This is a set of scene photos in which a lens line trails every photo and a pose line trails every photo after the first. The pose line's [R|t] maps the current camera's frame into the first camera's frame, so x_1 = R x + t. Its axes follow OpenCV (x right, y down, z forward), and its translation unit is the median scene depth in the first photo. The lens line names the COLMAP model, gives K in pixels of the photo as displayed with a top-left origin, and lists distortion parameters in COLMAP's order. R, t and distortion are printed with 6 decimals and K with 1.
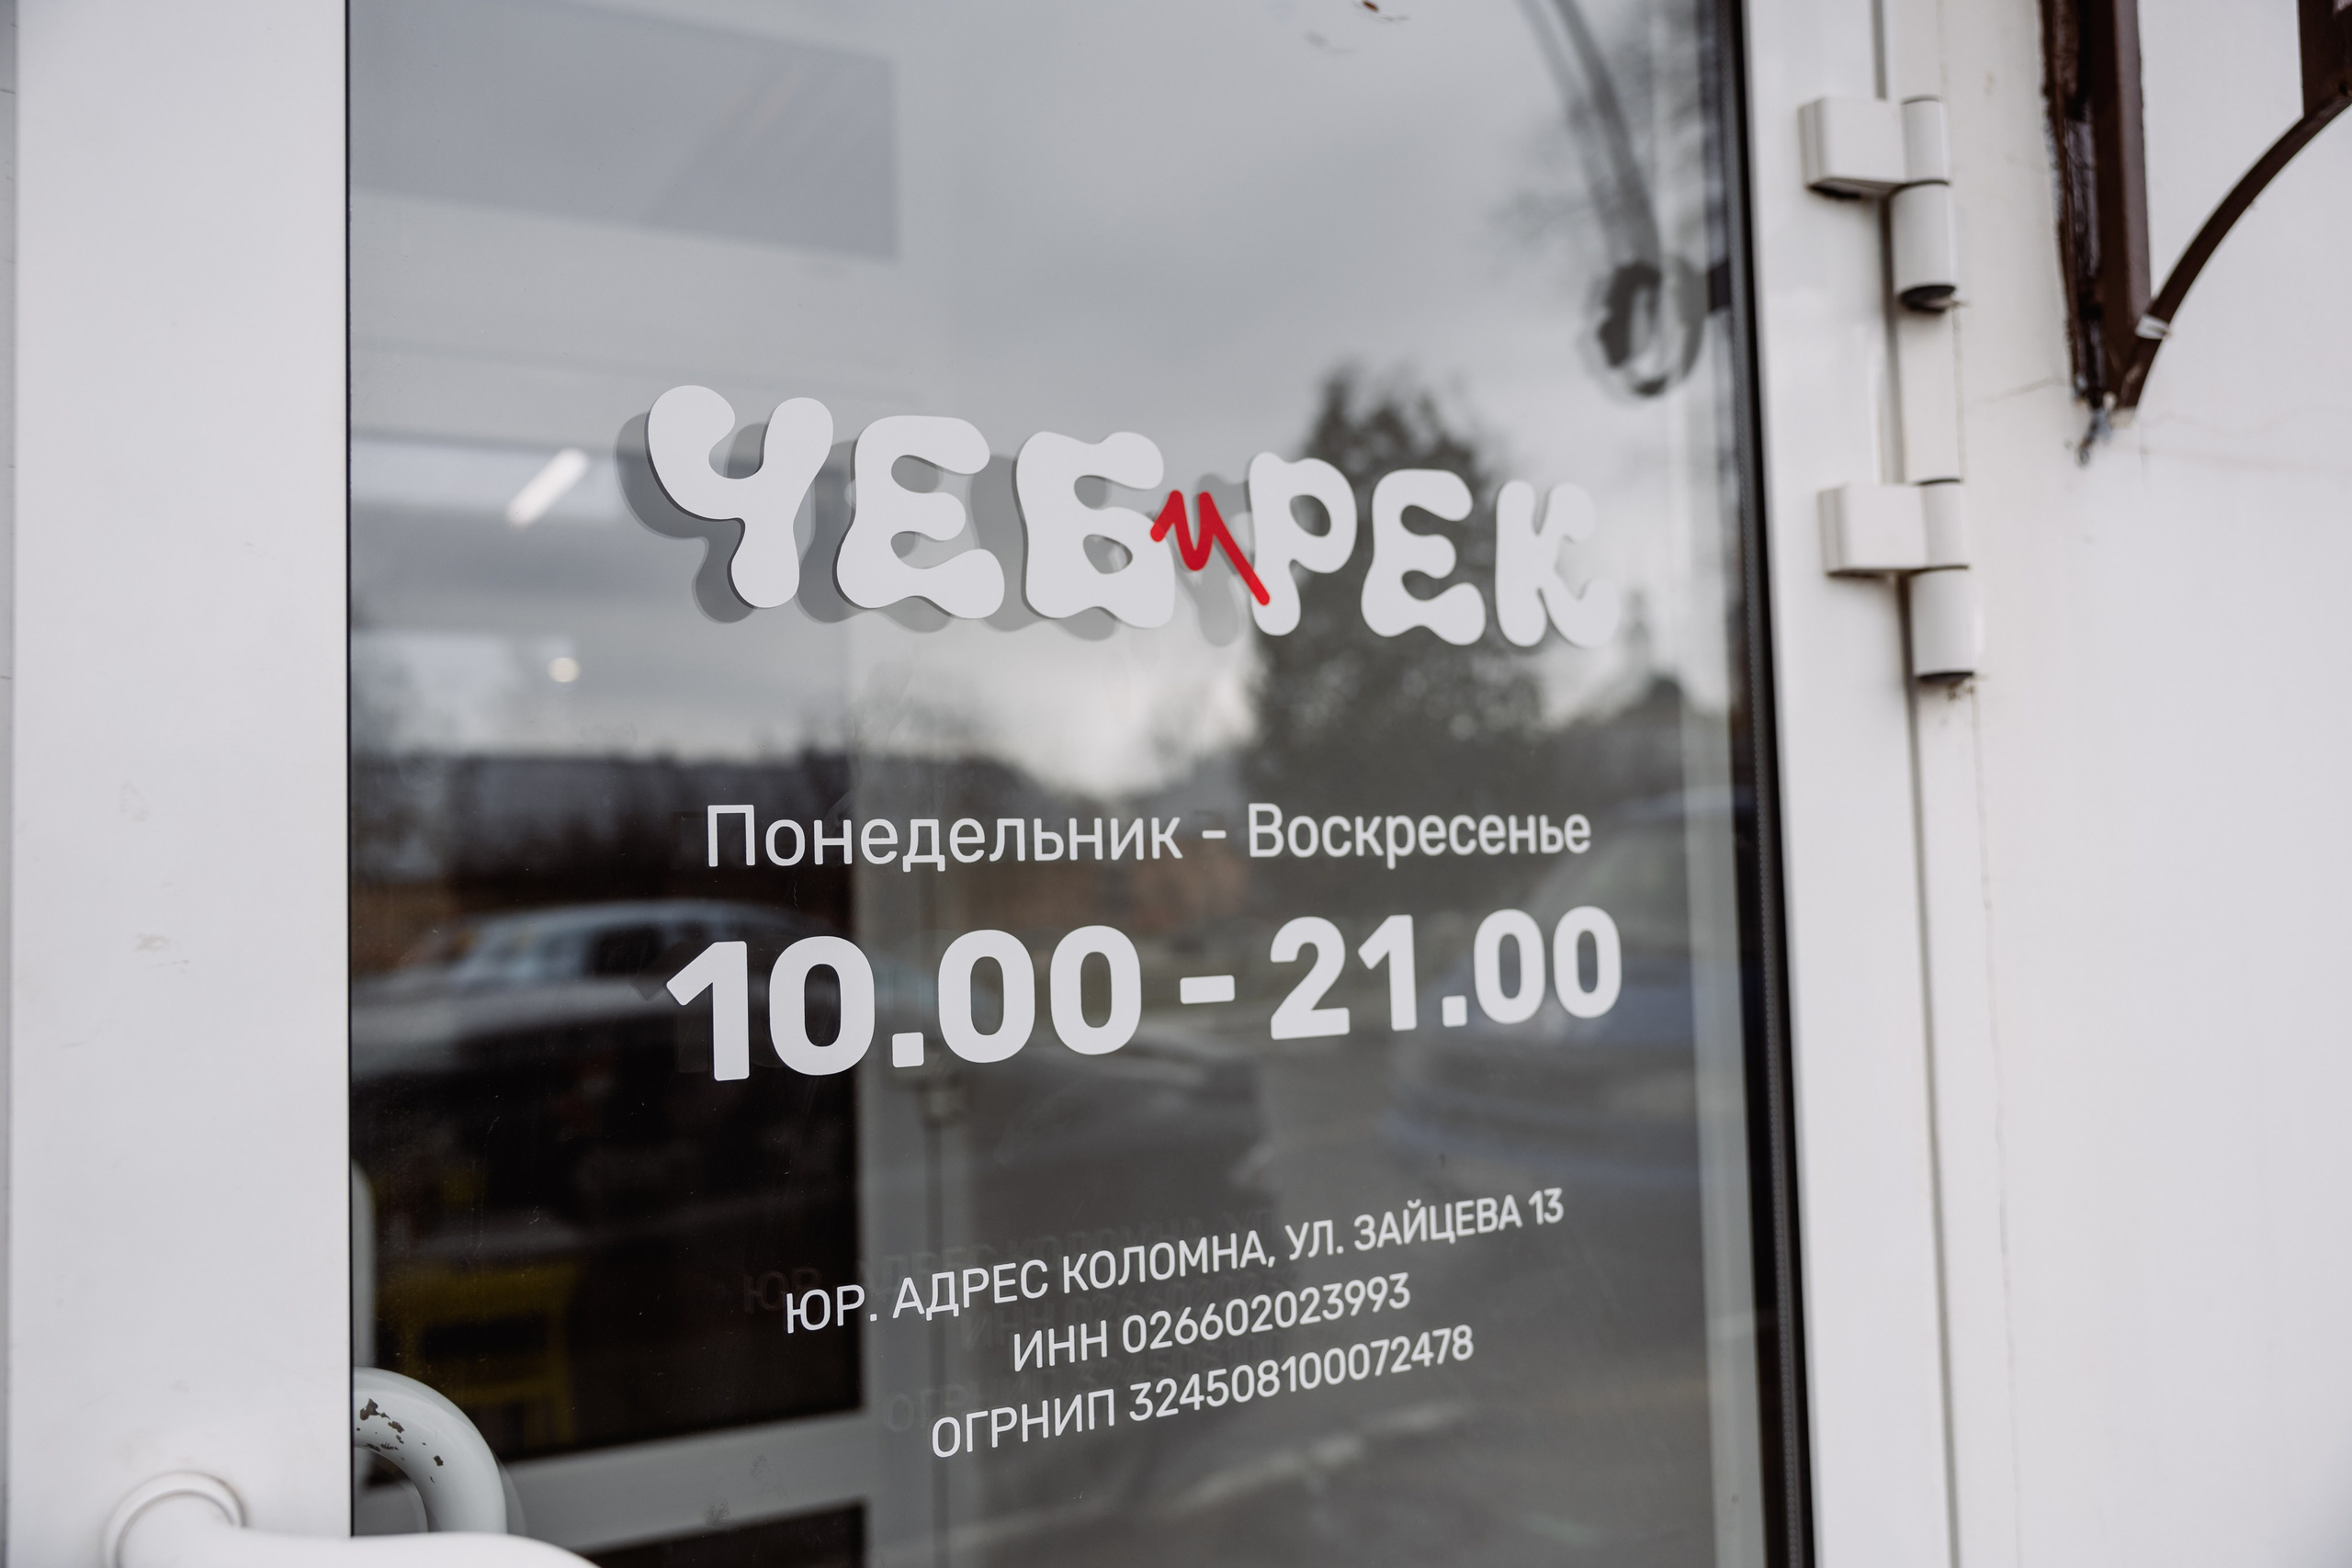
lens RADIAL K [[1890.0, 0, 1163.8], [0, 1890.0, 779.3], [0, 0, 1]] dist [-0.051298, 0.007068]
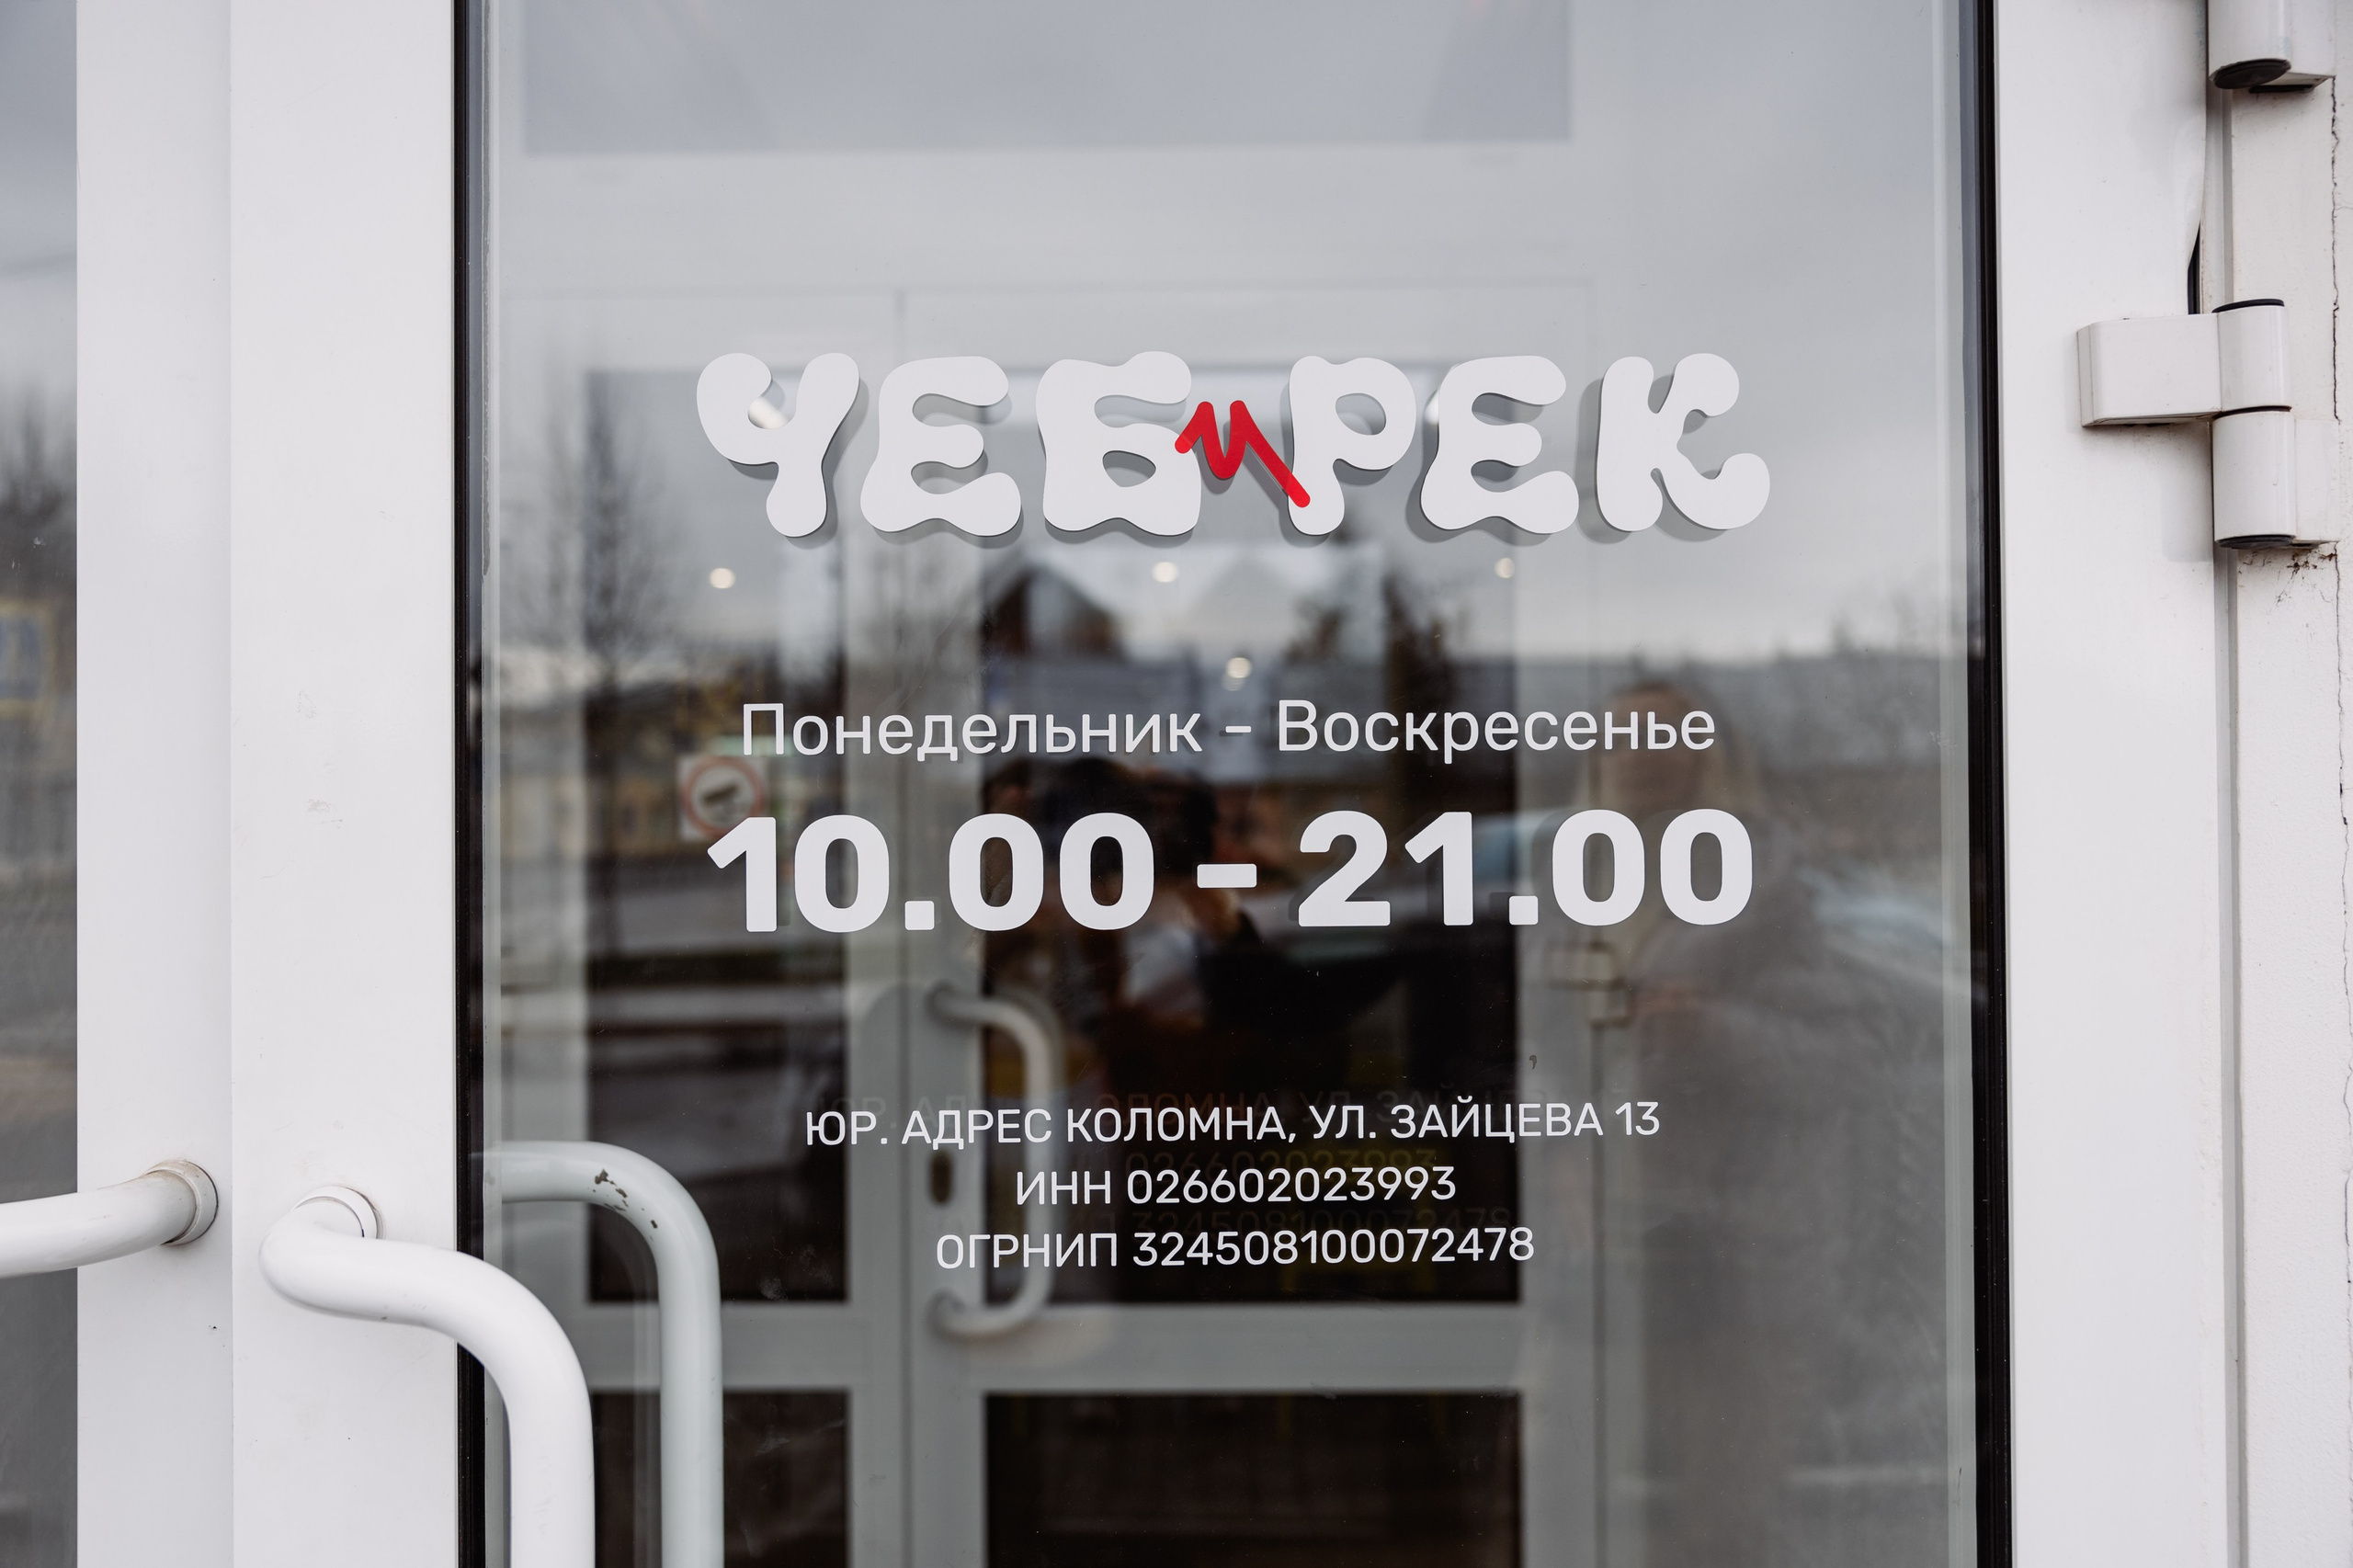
lens RADIAL K [[1891.0, 0, 1155.1], [0, 1891.0, 789.7], [0, 0, 1]] dist [-0.051298, 0.007068]
pose [[0.880278, 0.016315, -0.474177, 0.487206], [0.011088, 0.998428, 0.054937, 0.004468], [0.474328, -0.053618, 0.878714, 0.052469]]
